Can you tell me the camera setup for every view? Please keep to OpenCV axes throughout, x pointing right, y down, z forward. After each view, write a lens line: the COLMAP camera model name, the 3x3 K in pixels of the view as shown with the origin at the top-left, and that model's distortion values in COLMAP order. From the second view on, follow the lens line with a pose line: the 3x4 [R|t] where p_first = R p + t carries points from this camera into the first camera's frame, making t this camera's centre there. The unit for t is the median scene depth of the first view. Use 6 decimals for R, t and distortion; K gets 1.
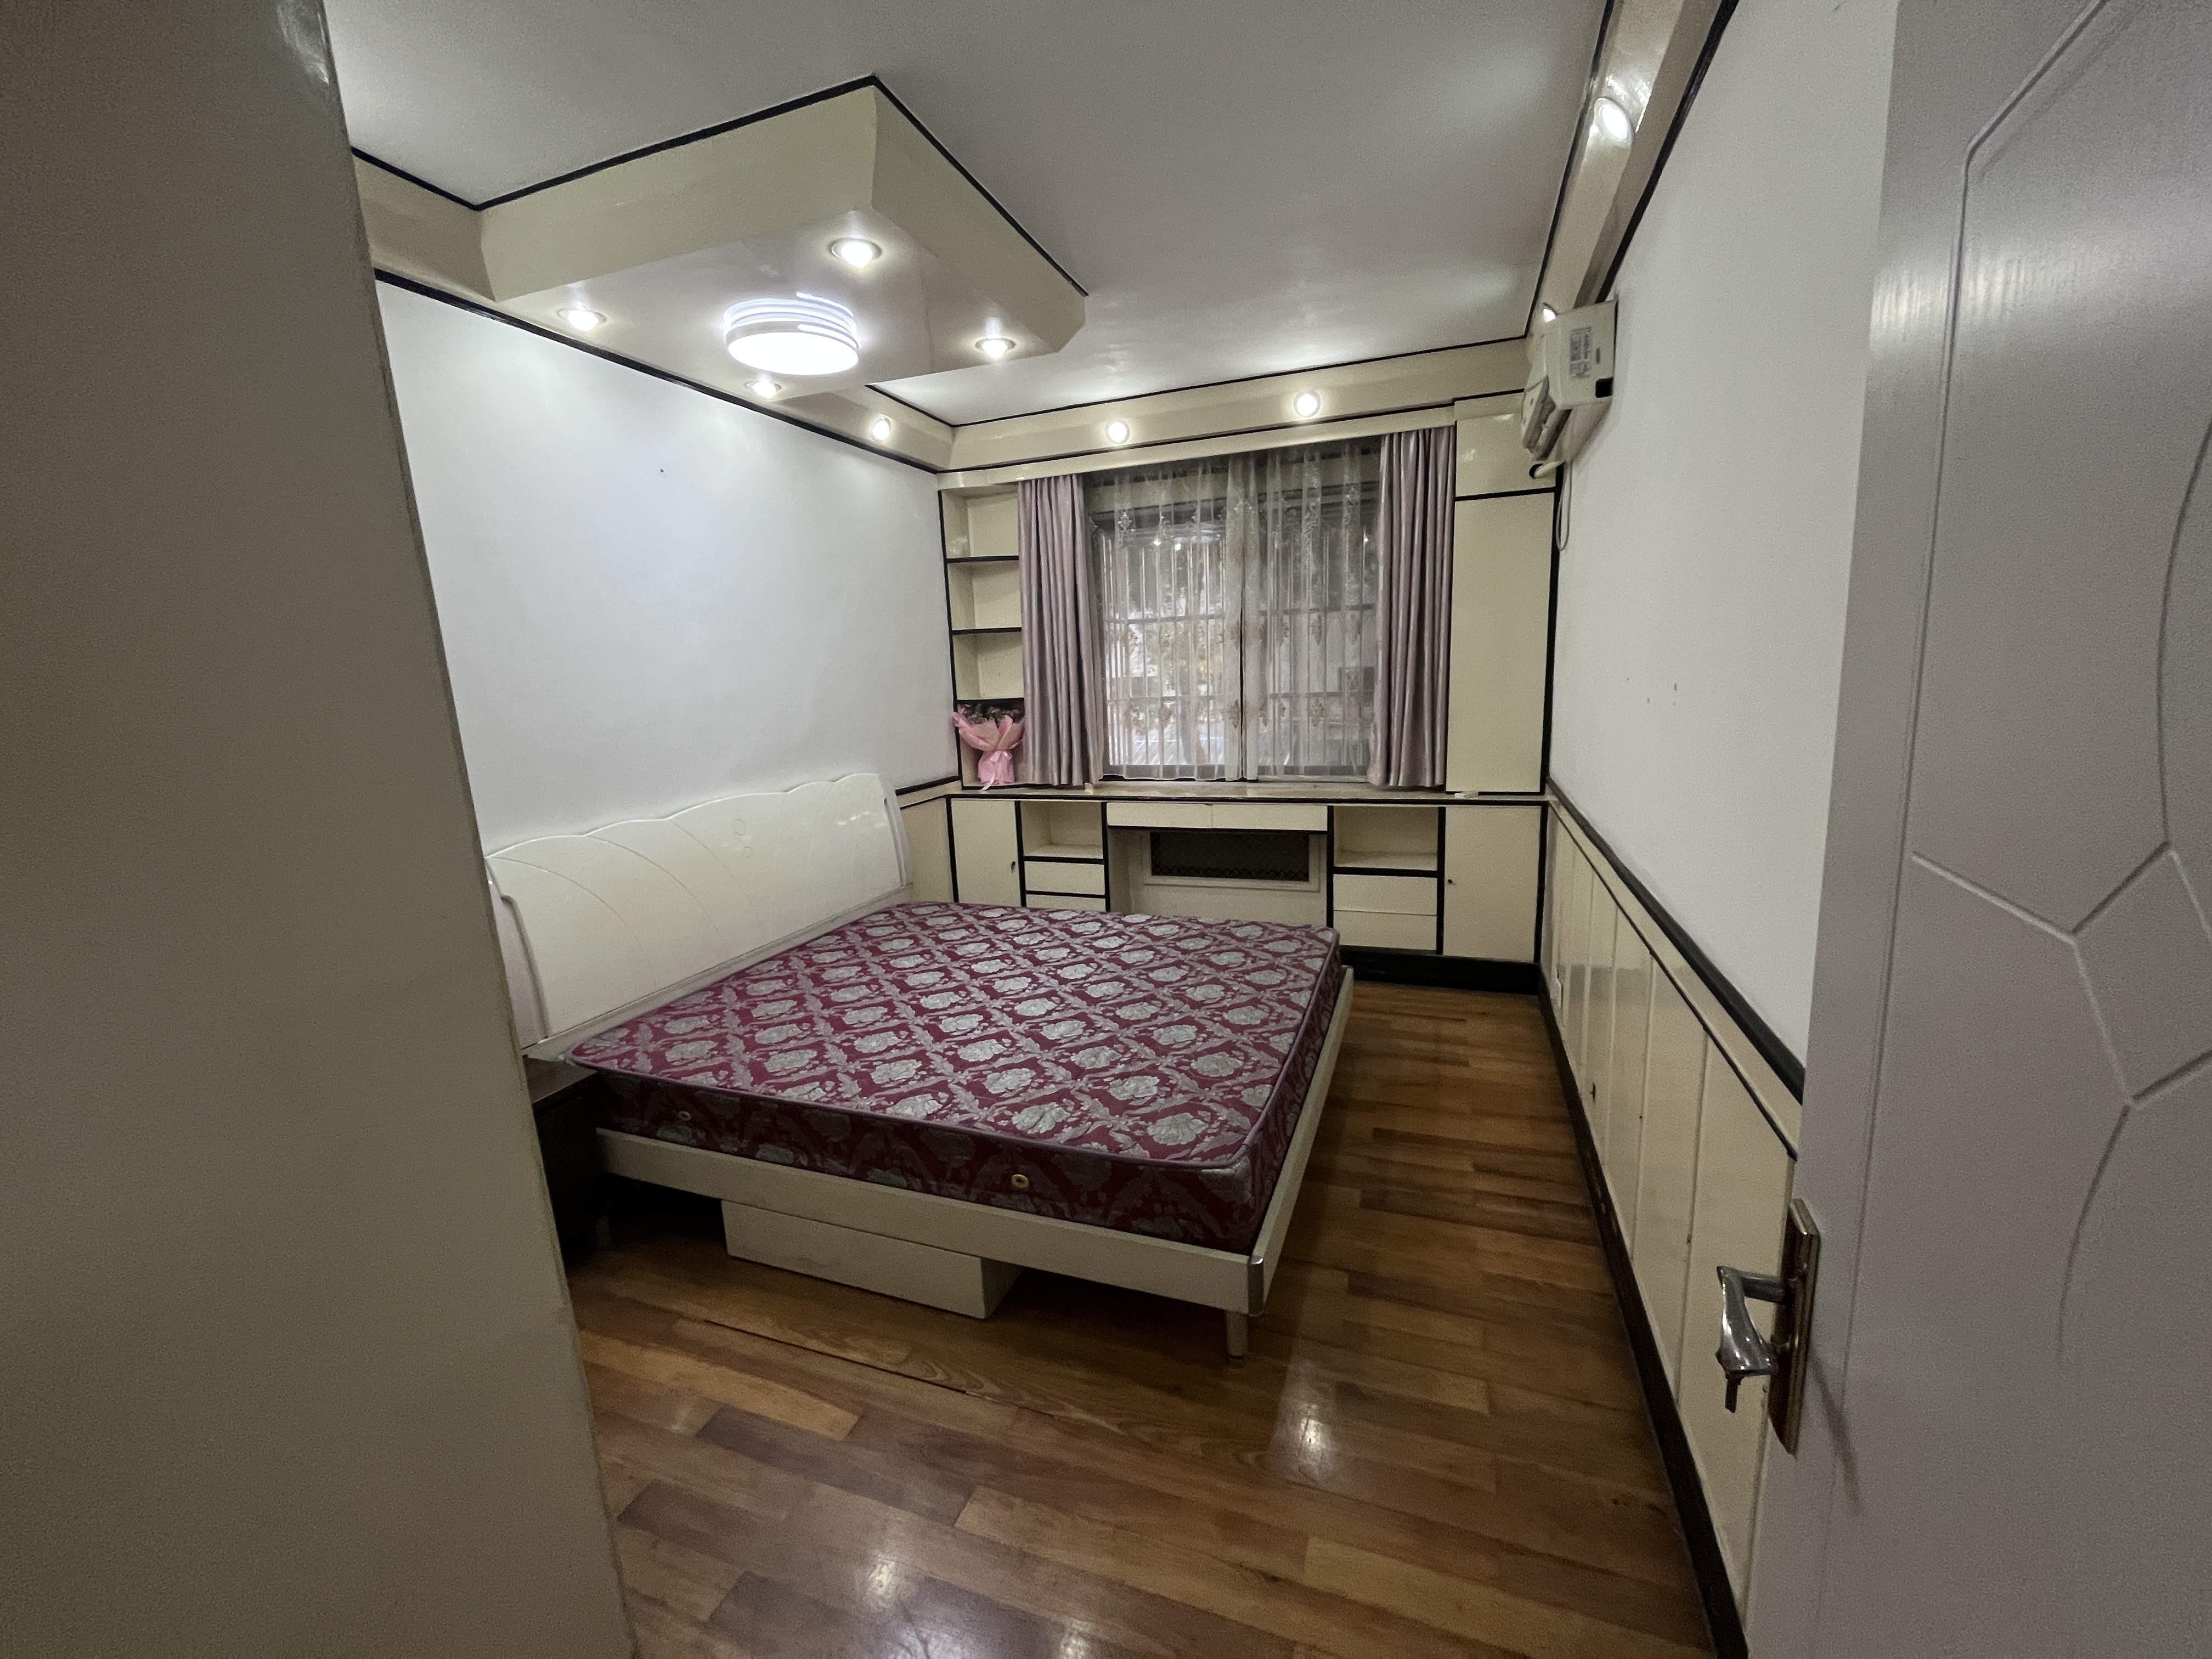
lens RADIAL K [[894.1, 0, 1106.0], [0, 894.1, 829.5], [0, 0, 1]] dist [-0.001260, -0.000212]
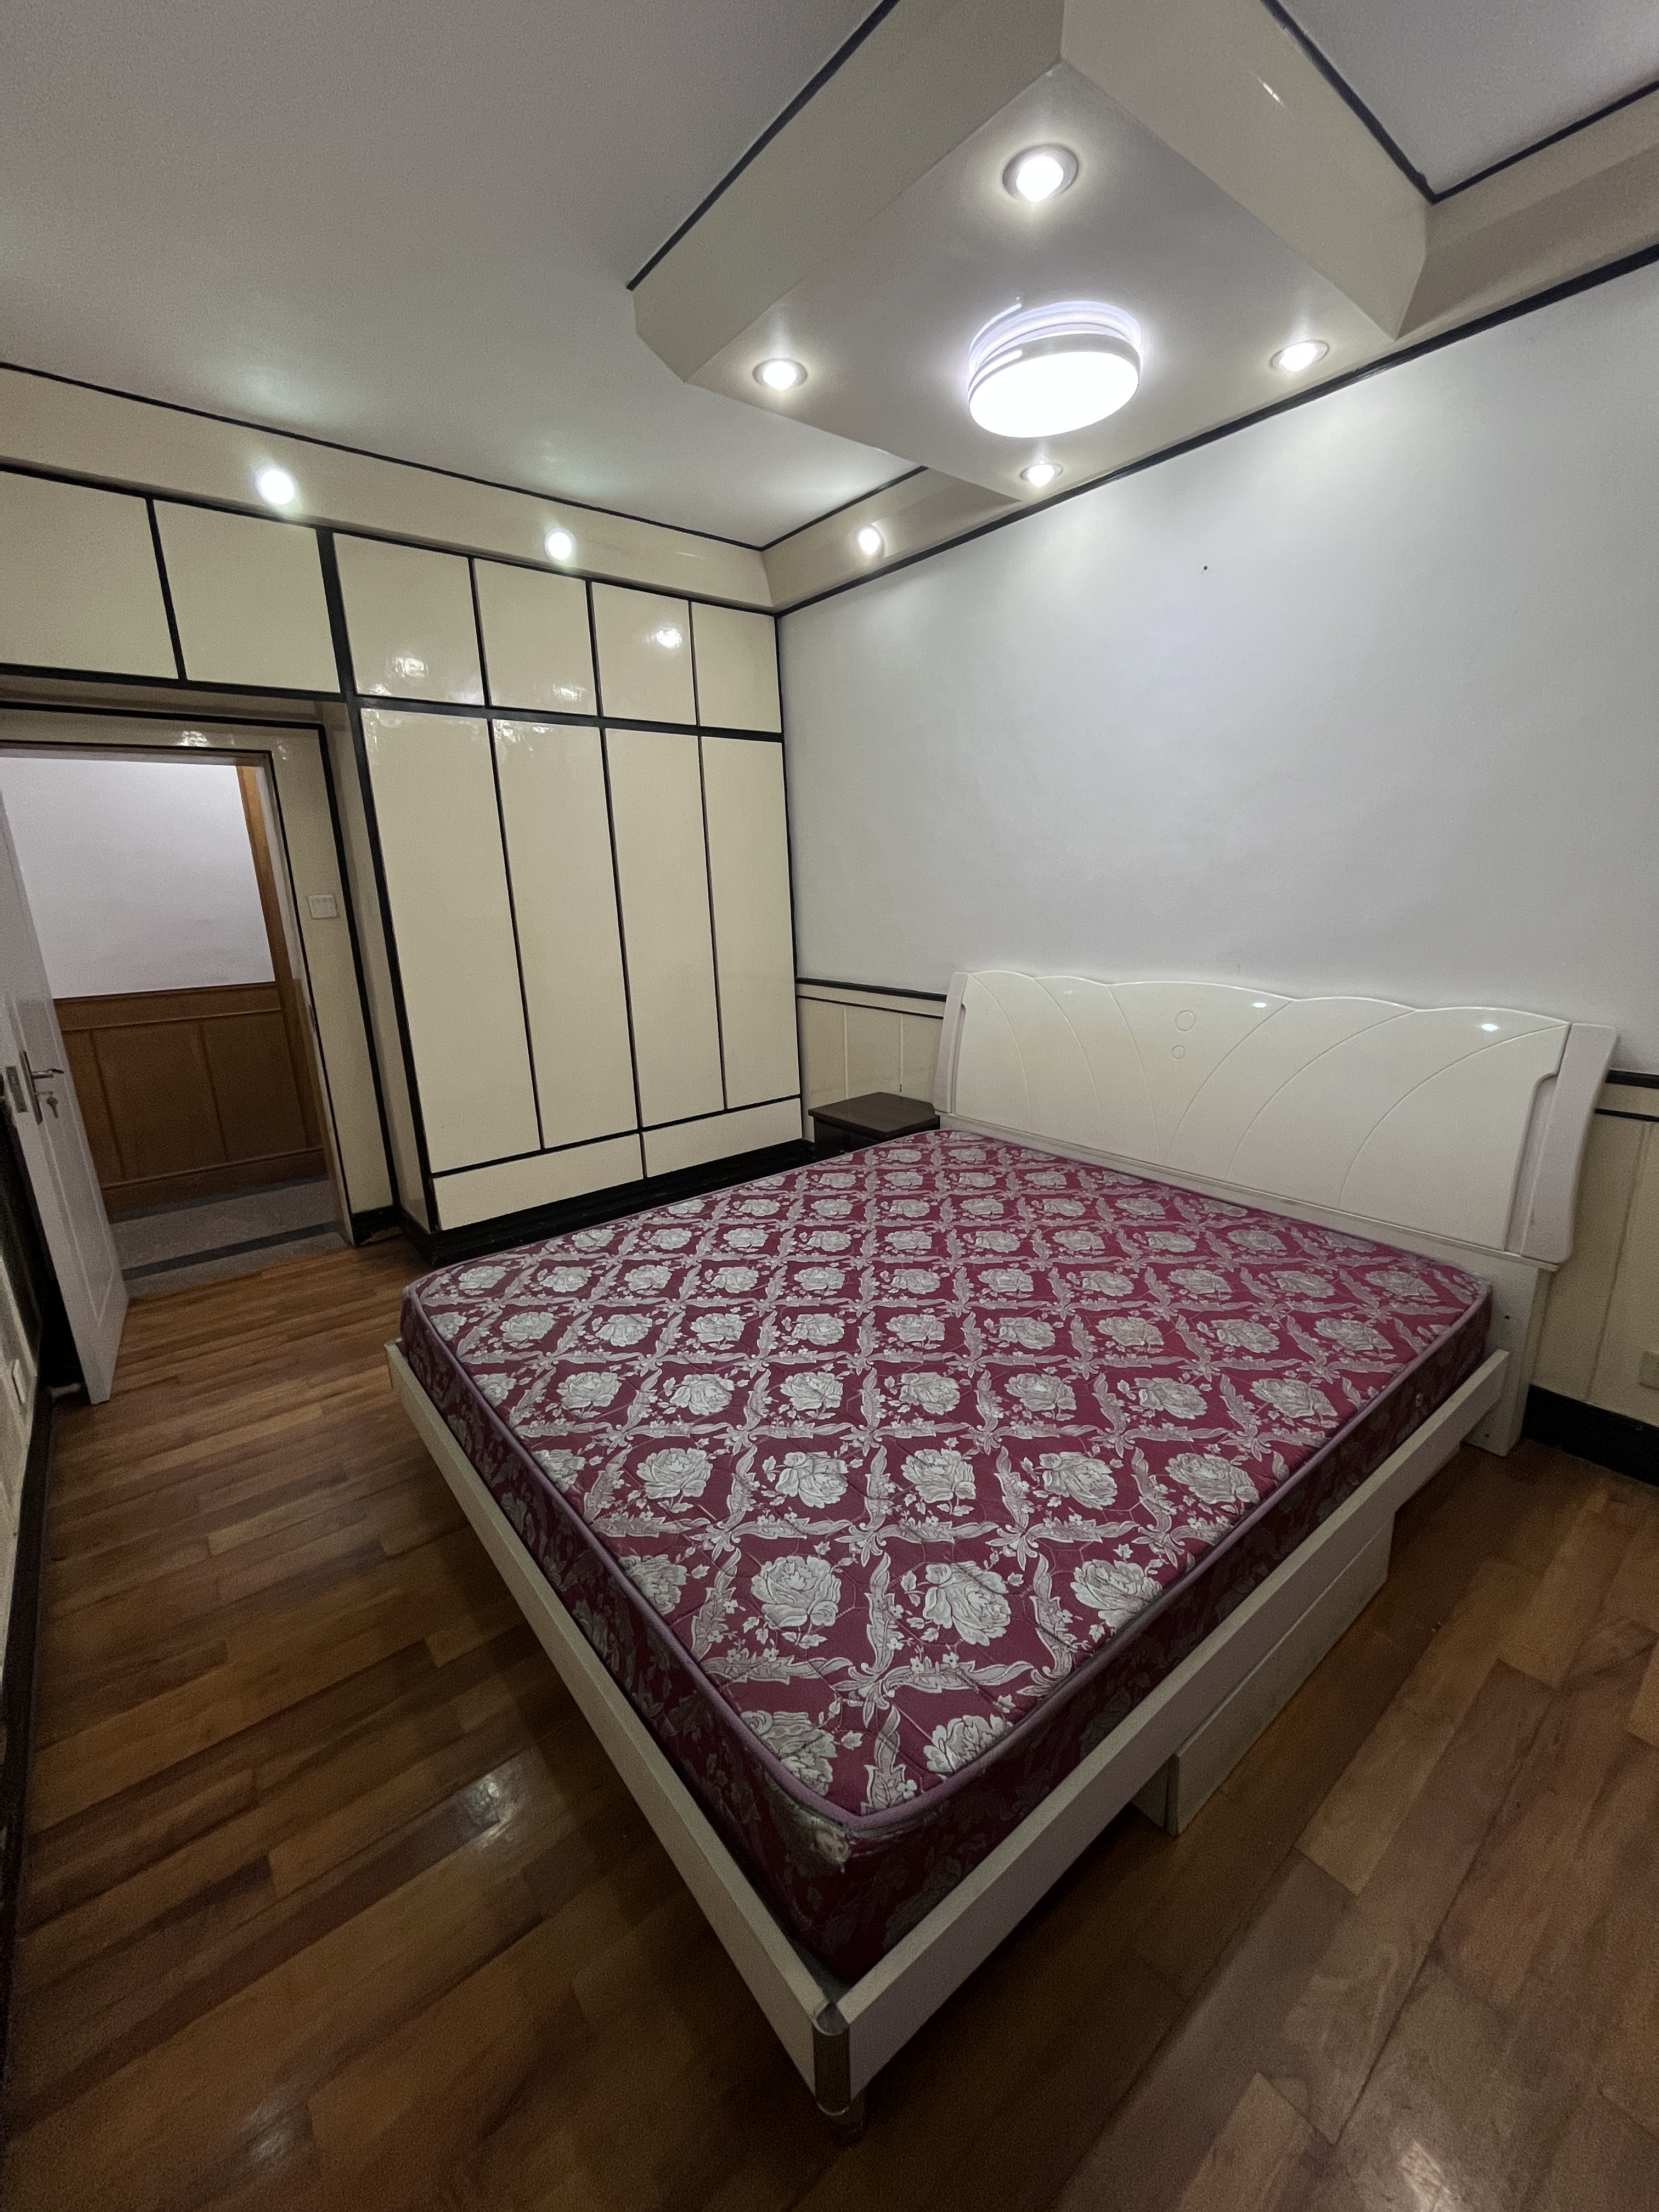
lens RADIAL K [[894.1, 0, 853.1], [0, 894.1, 1110.4], [0, 0, 1]] dist [-0.001260, -0.000212]
pose [[-0.497722, 0.275106, -0.822551, 0.566745], [-0.099915, 0.923864, 0.369449, -0.258525], [0.861563, 0.266068, -0.432340, 1.446796]]
